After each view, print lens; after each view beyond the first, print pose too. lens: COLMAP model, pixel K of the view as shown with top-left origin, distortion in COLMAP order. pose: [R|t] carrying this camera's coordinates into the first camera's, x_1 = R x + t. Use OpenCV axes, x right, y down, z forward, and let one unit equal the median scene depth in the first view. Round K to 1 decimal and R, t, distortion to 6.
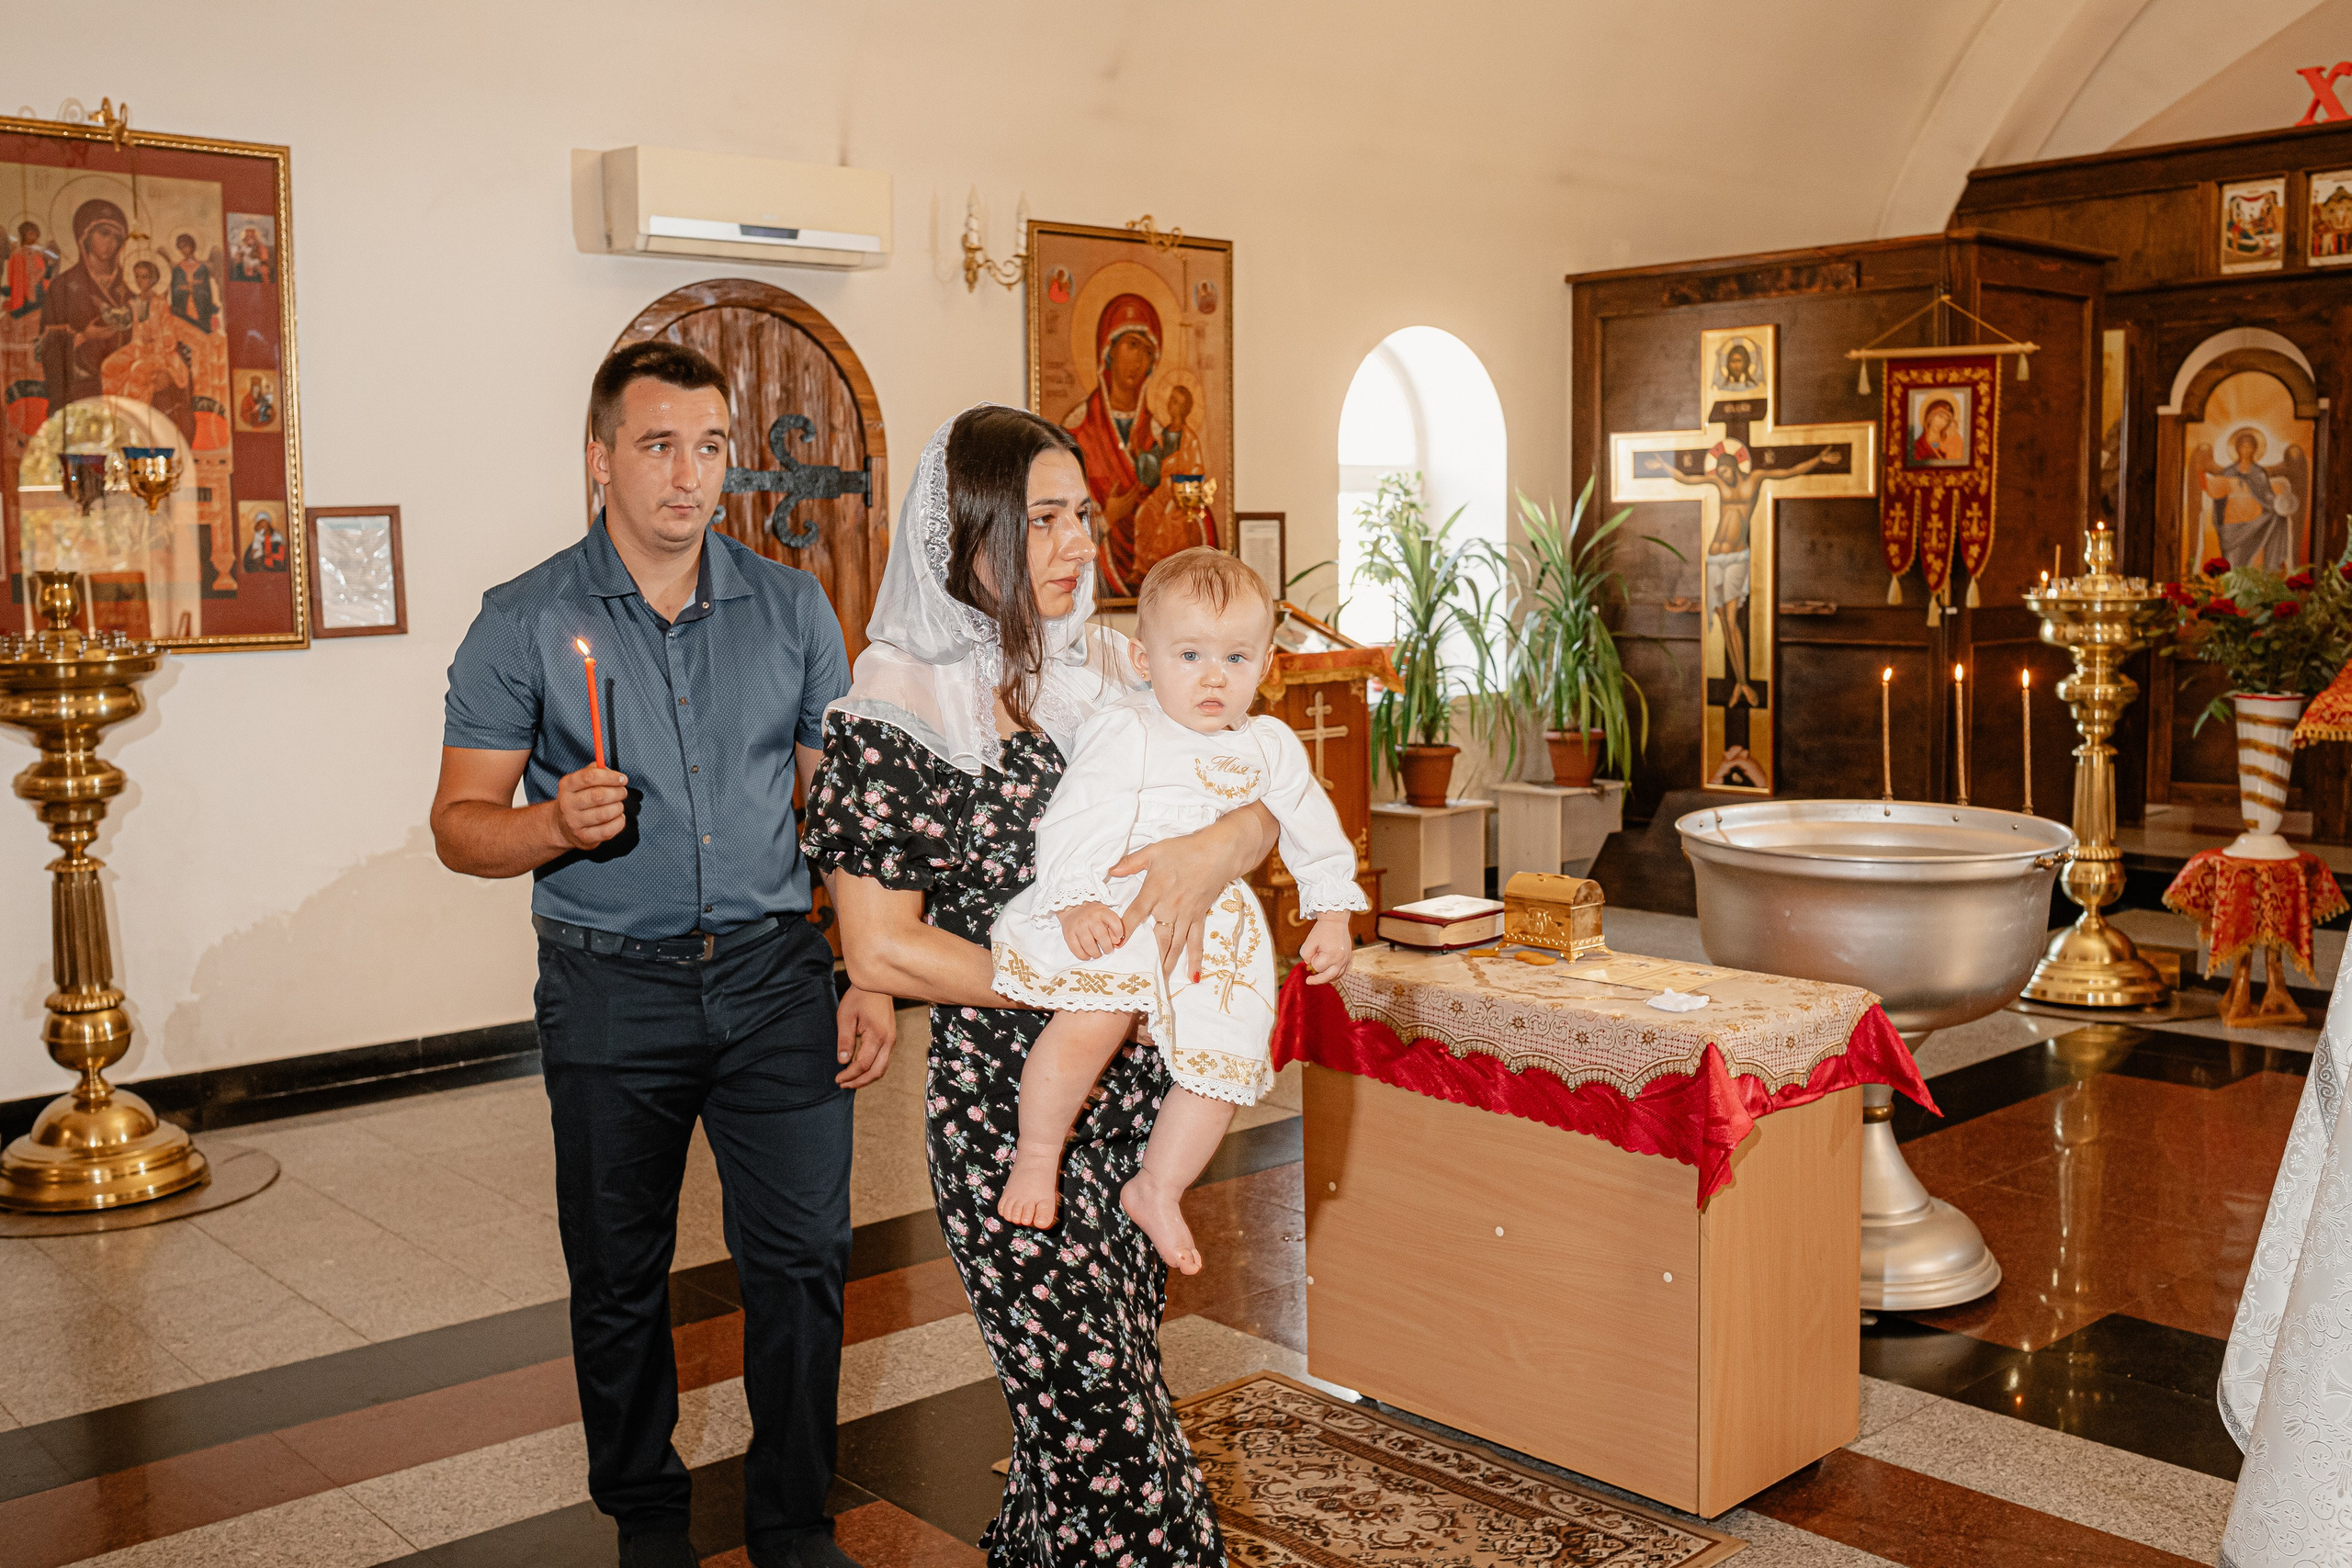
lens RADIAL K [[2341.9, 0, 1176.0], [0, 2341.9, 784.0], [0, 0, 1]] dist [-0.036787, 0.032568]
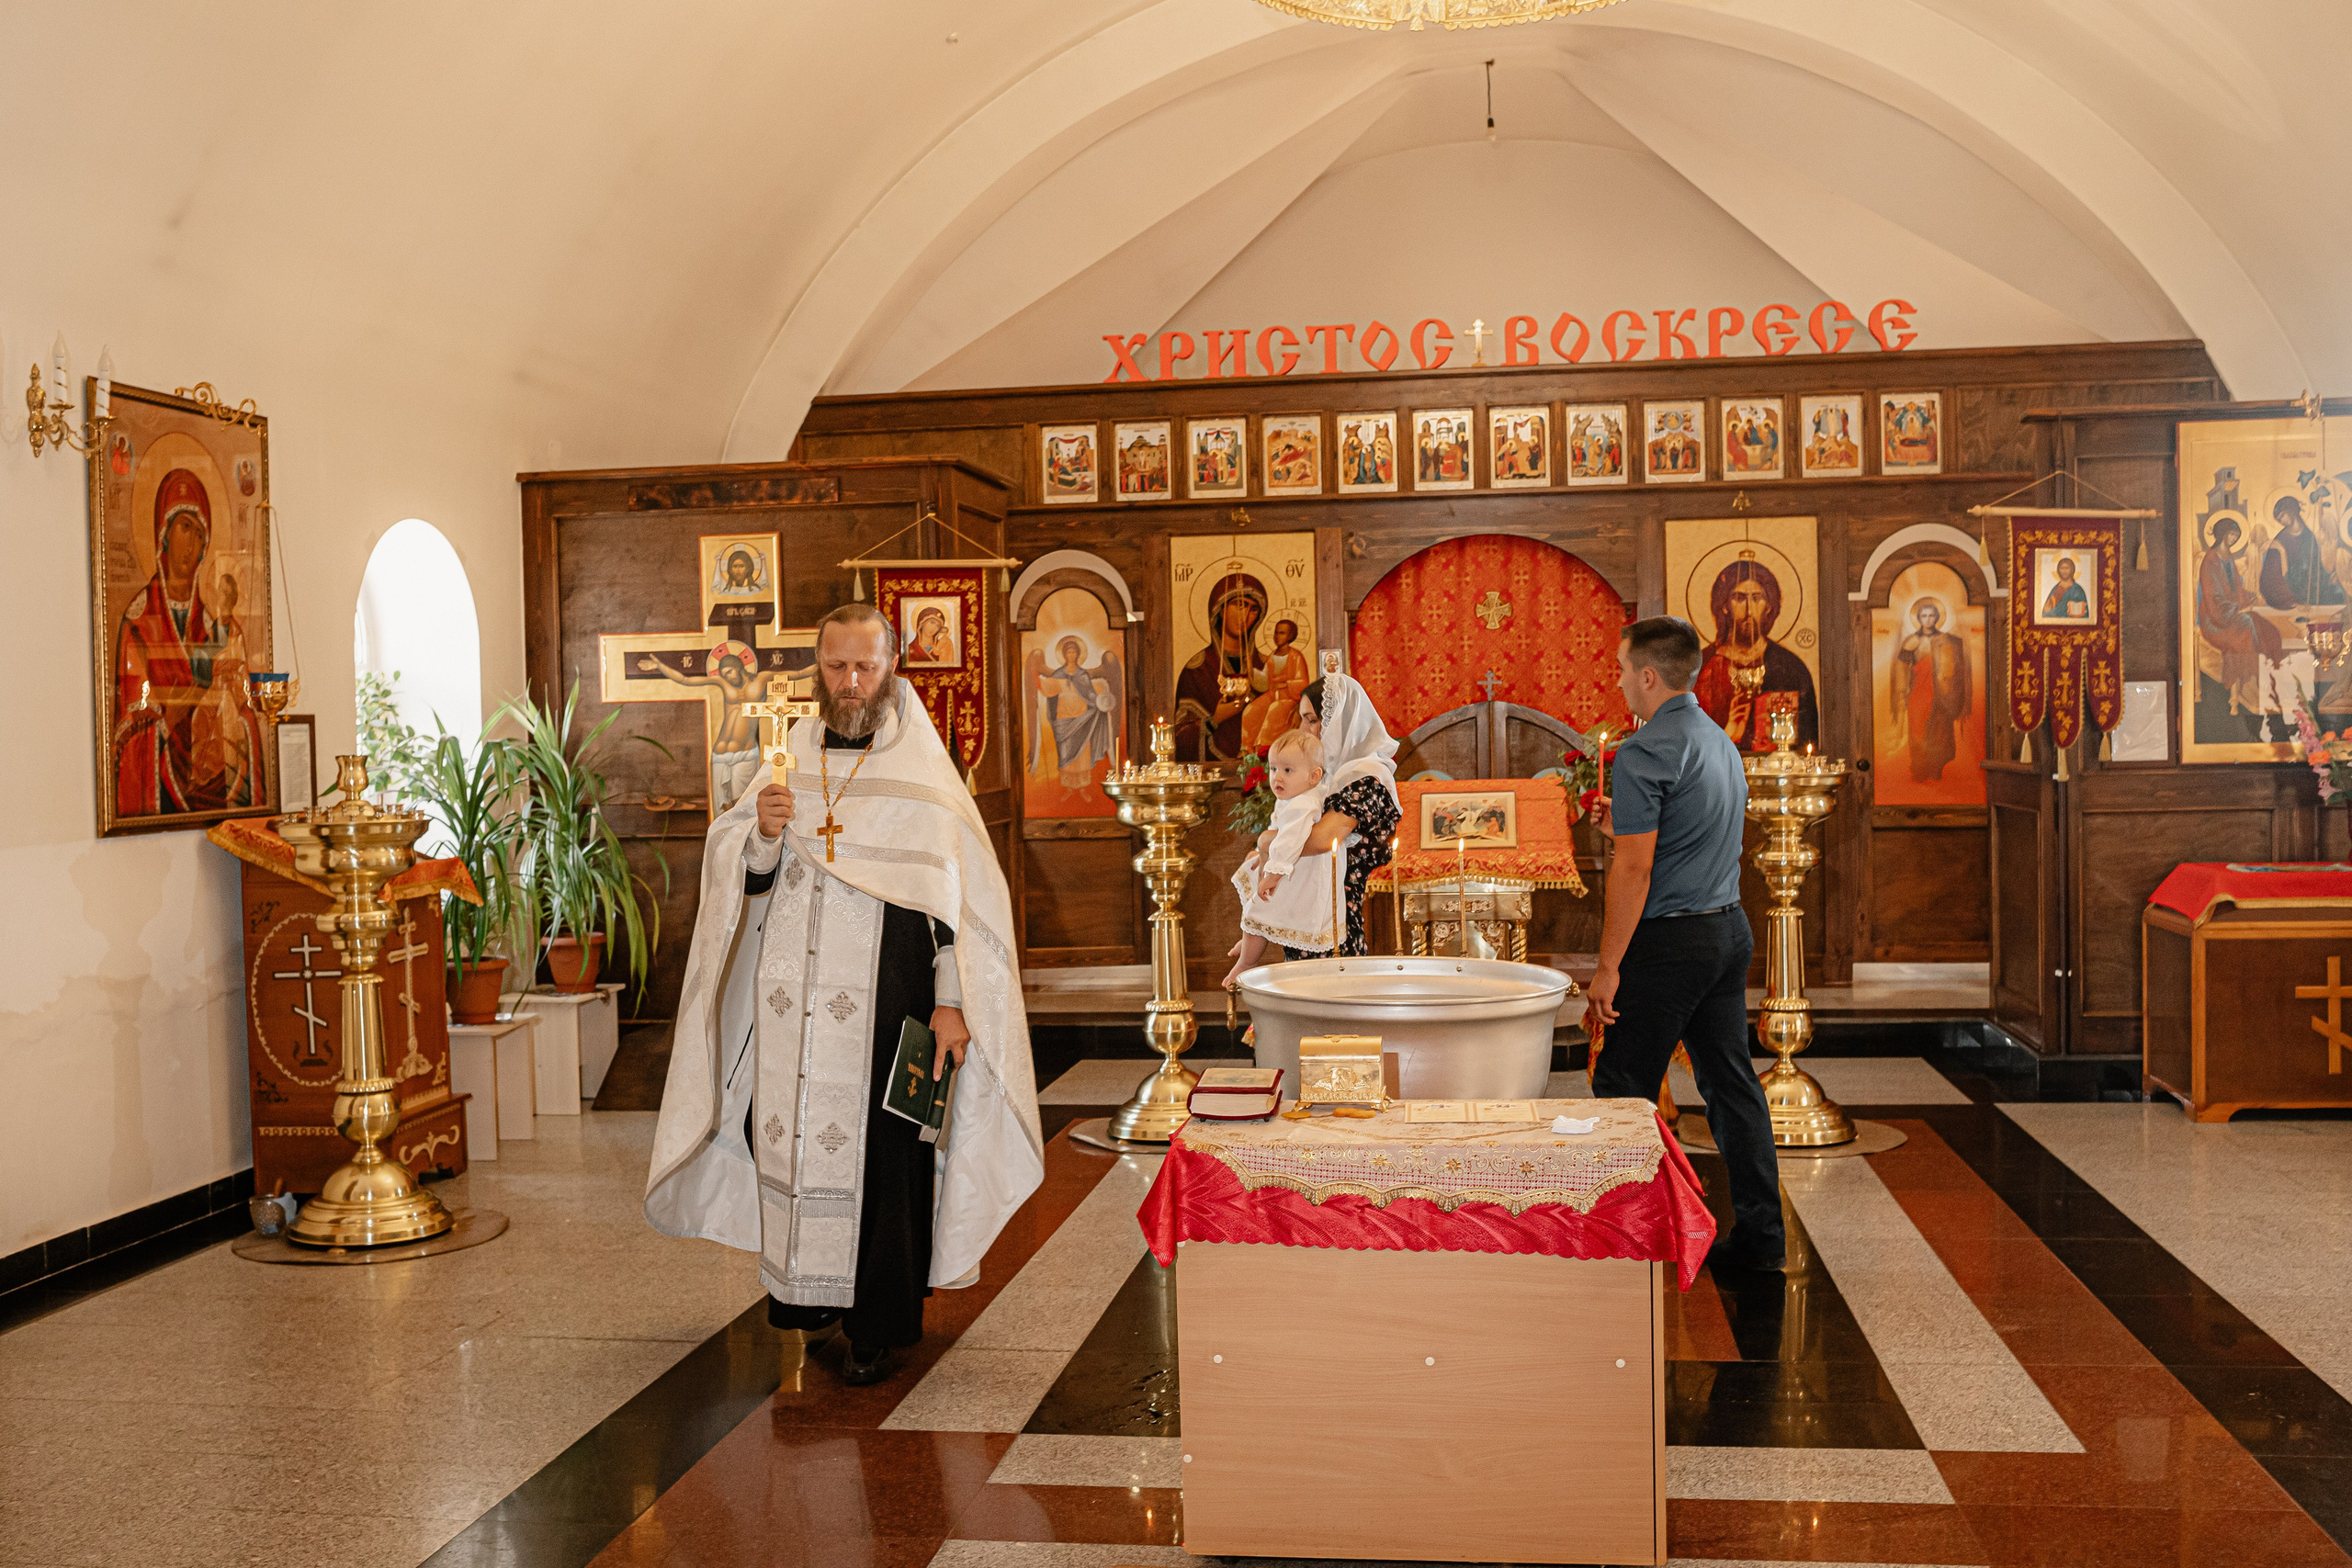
lens RADIAL K [[2334.8, 0, 1176.0], [0, 2334.8, 784.0], [0, 0, 1]] dist [-0.010092, 0.009497]
pose [[0.775304, -0.024903, 0.631097, -0.267358], [0.079512, 0.995121, -0.058412, -0.009527], [-0.626563, 0.095467, 0.773501, 0.089705]]
